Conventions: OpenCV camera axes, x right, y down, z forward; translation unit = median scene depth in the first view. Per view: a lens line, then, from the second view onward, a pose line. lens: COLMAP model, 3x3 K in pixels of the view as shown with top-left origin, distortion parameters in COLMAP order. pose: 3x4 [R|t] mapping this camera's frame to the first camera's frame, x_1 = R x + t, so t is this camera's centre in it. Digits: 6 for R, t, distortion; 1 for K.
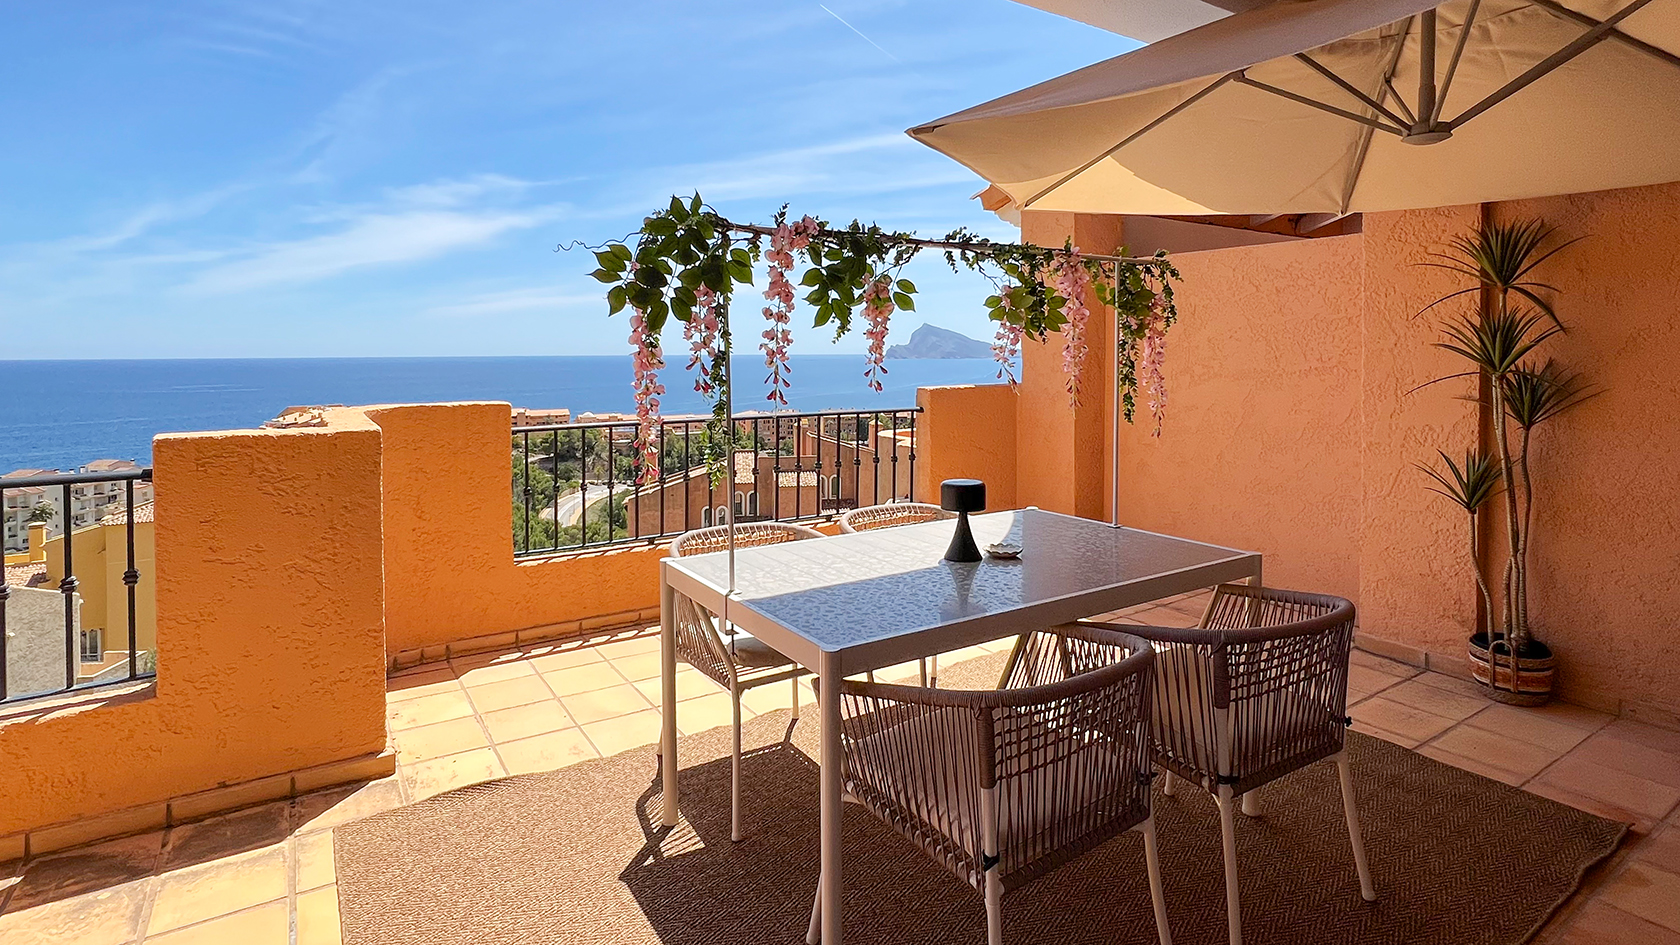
lens RADIAL K [[782.7, 0, 776.4], [0, 782.7, 417.8], [0, 0, 1]] dist [-0.014103, 0.000287]
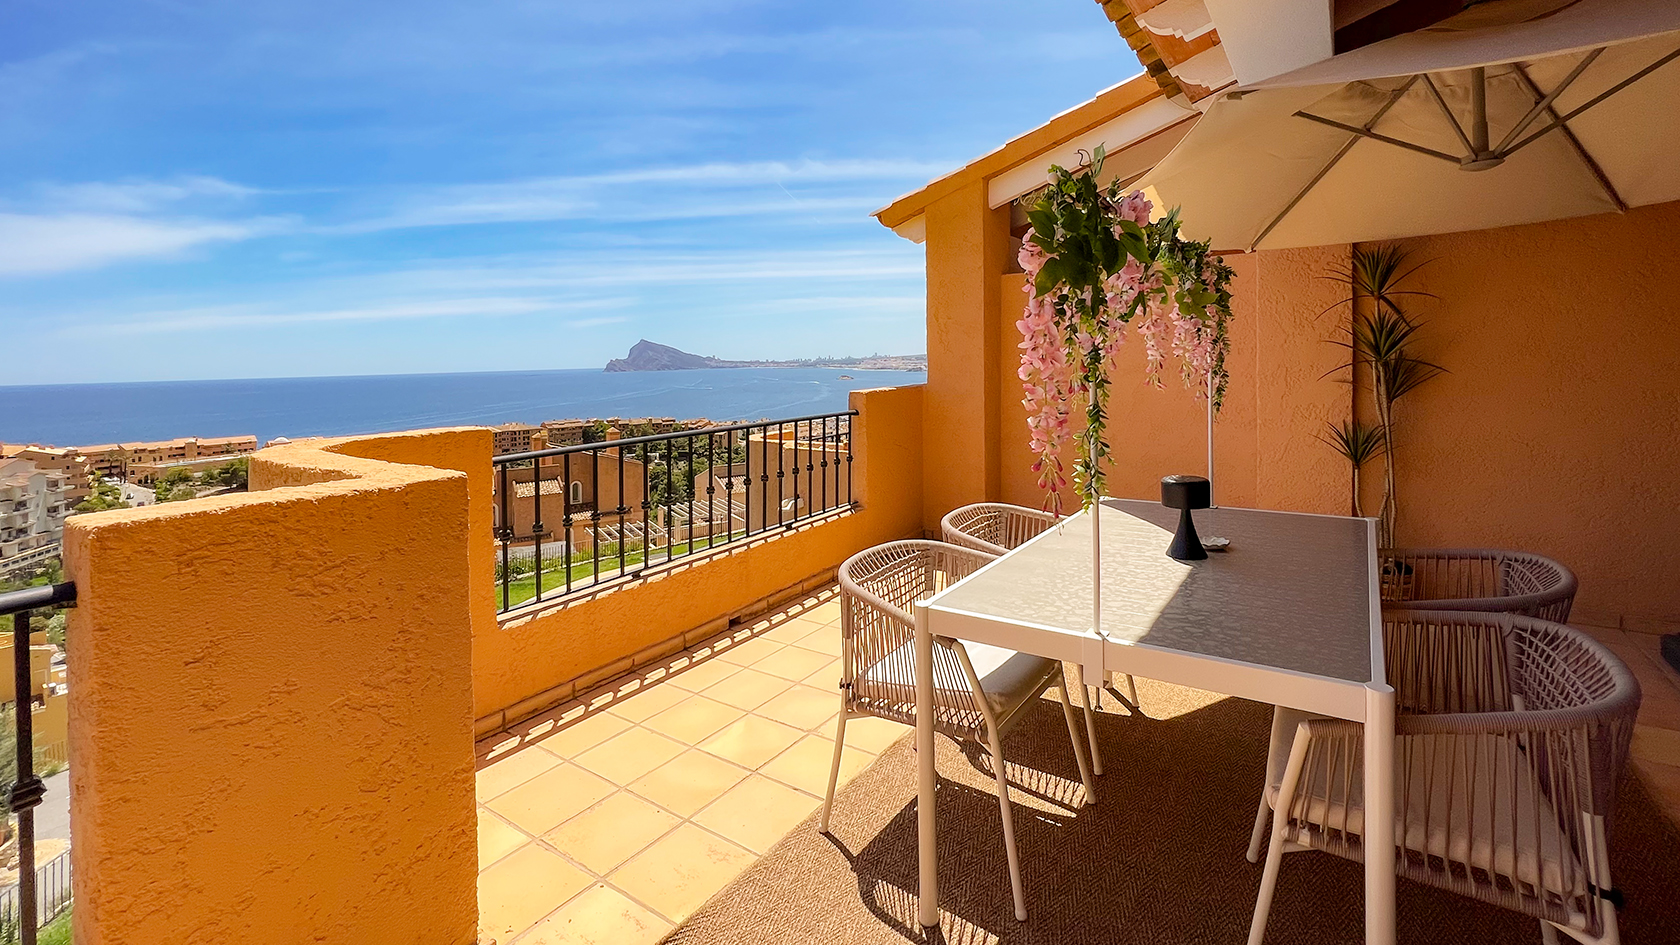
lens RADIAL K [[696.6, 0, 836.0], [0, 696.6, 402.5], [0, 0, 1]] dist [-0.003367, -0.000197]
pose [[0.922765, -0.045416, 0.382678, -0.360945], [0.057490, 0.998142, -0.020170, -0.014861], [-0.381051, 0.040612, 0.923661, 0.249120]]
